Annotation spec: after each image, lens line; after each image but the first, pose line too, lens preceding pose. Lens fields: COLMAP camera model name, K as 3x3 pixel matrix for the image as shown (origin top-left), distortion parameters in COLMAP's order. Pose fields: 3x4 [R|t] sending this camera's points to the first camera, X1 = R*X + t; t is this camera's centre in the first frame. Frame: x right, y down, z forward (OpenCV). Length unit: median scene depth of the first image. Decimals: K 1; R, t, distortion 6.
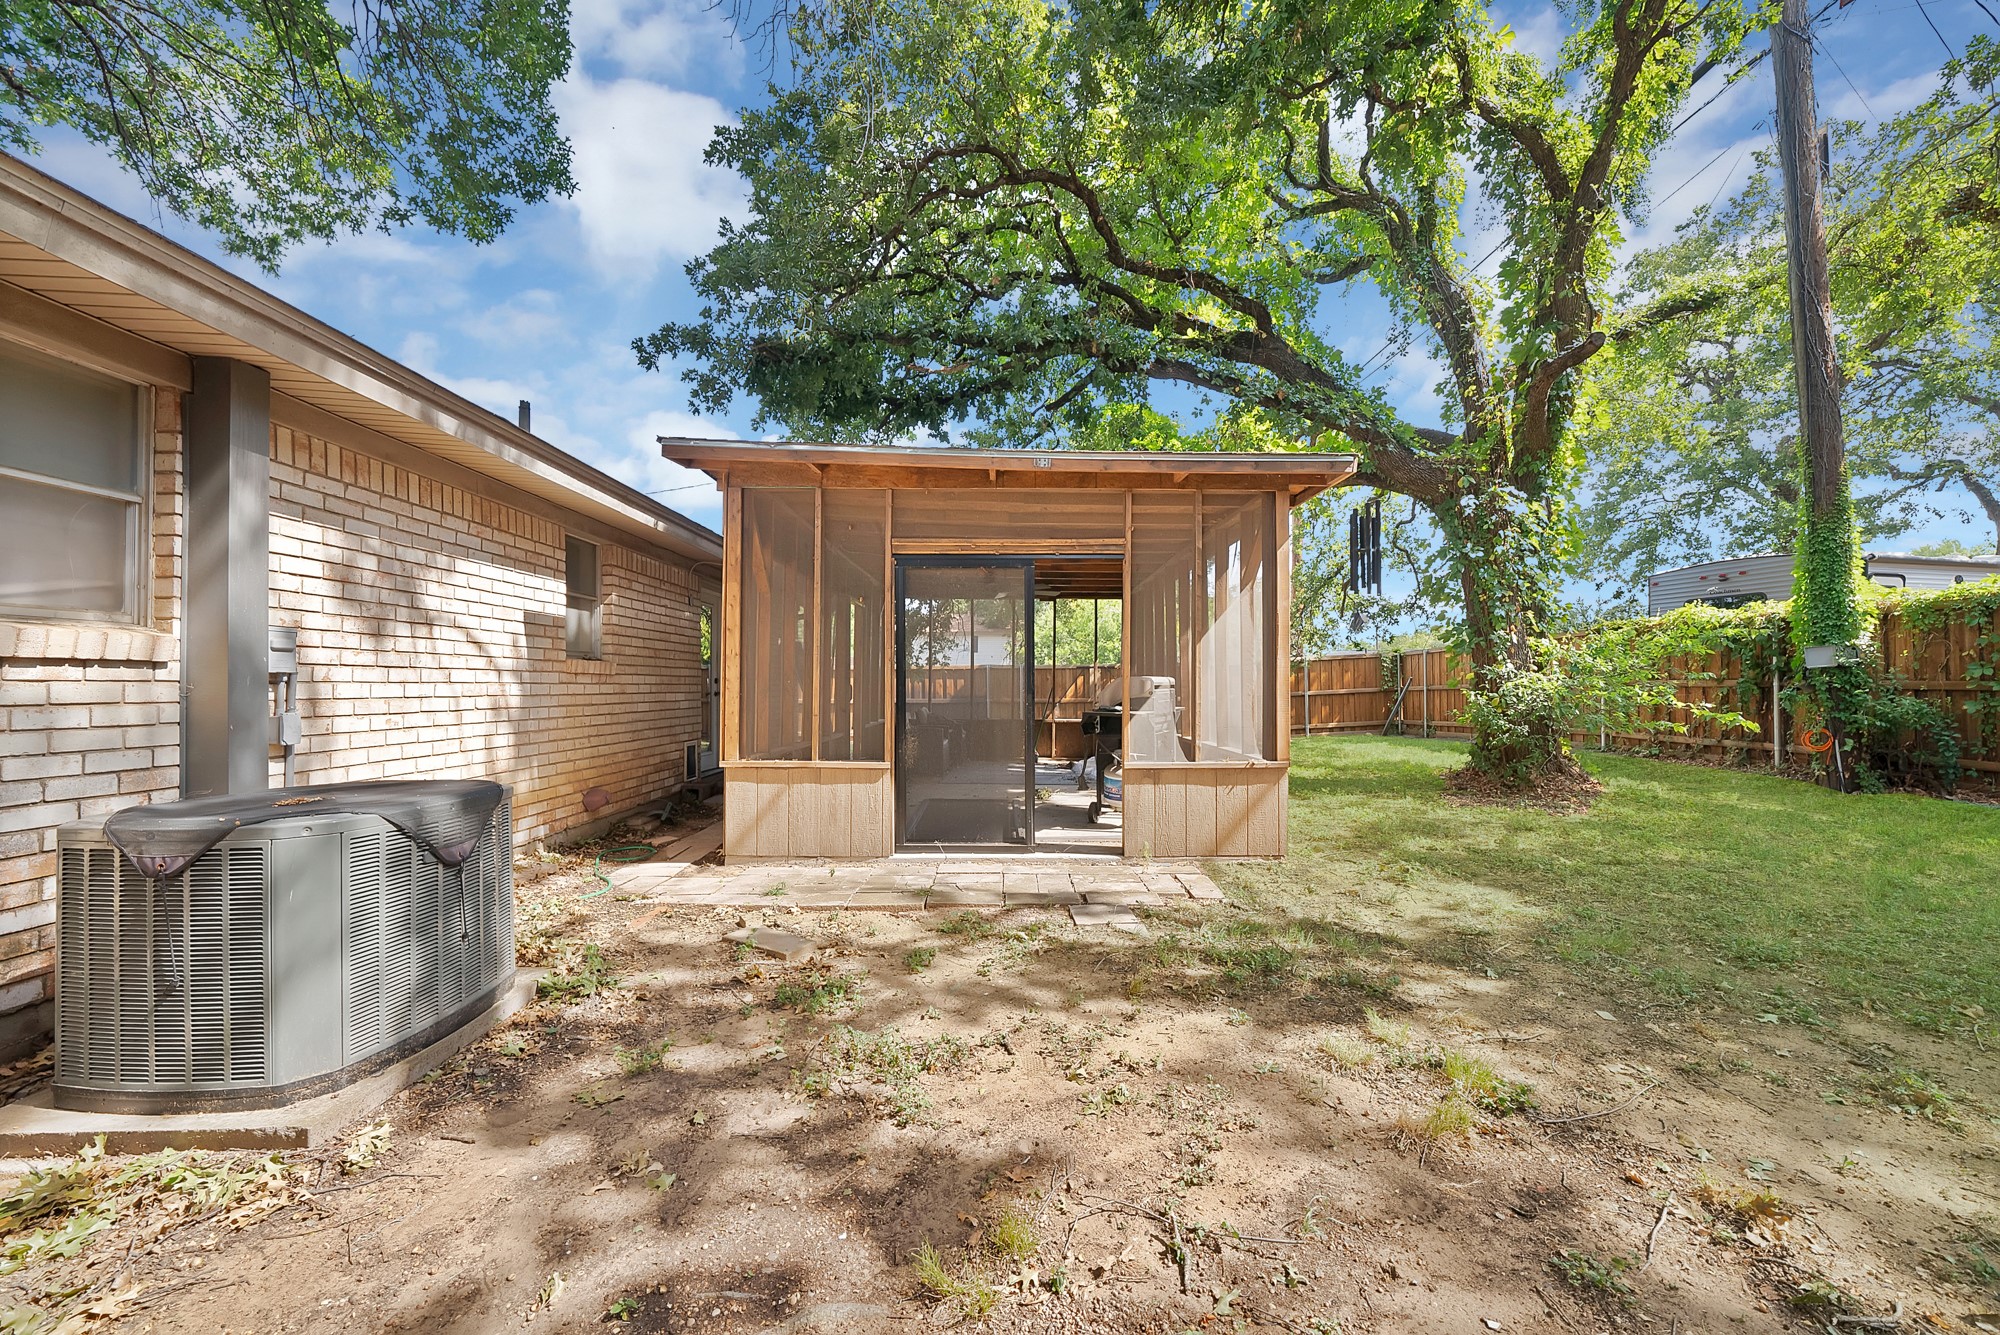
lens RADIAL K [[735.8, 0, 1003.1], [0, 735.8, 670.2], [0, 0, 1]] dist [-0.009793, -0.000088]
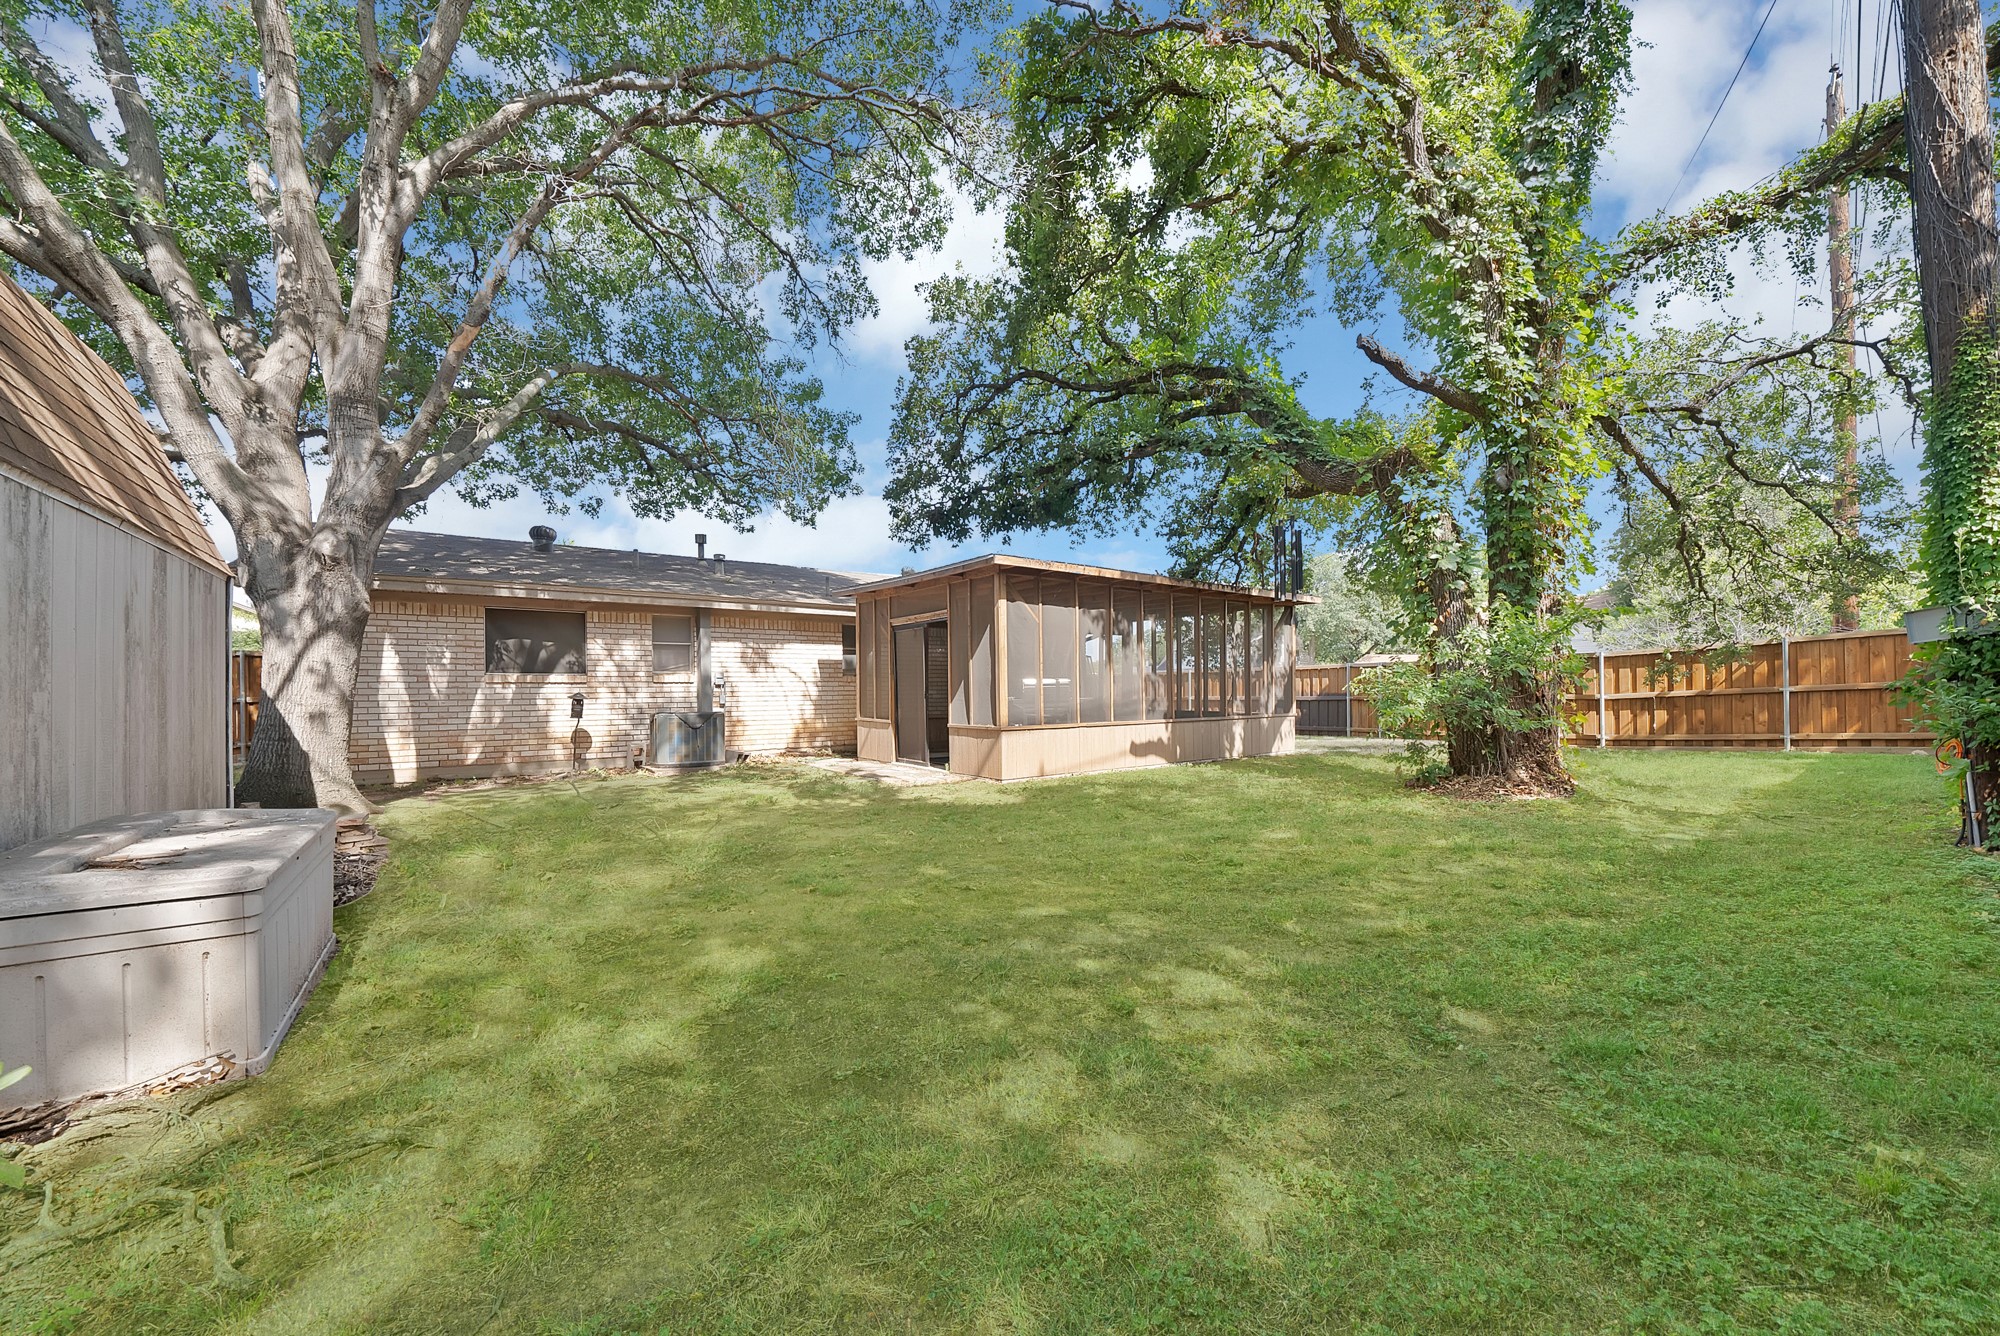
lens RADIAL K [[721.6, 0, 1005.1], [0, 721.6, 681.9], [0, 0, 1]] dist [-0.027141, 0.002635]
pose [[0.590690, -0.016436, -0.806731, 1.074402], [0.025963, 0.999662, -0.001356, 0.013291], [0.806480, -0.020145, 0.590918, -0.000706]]
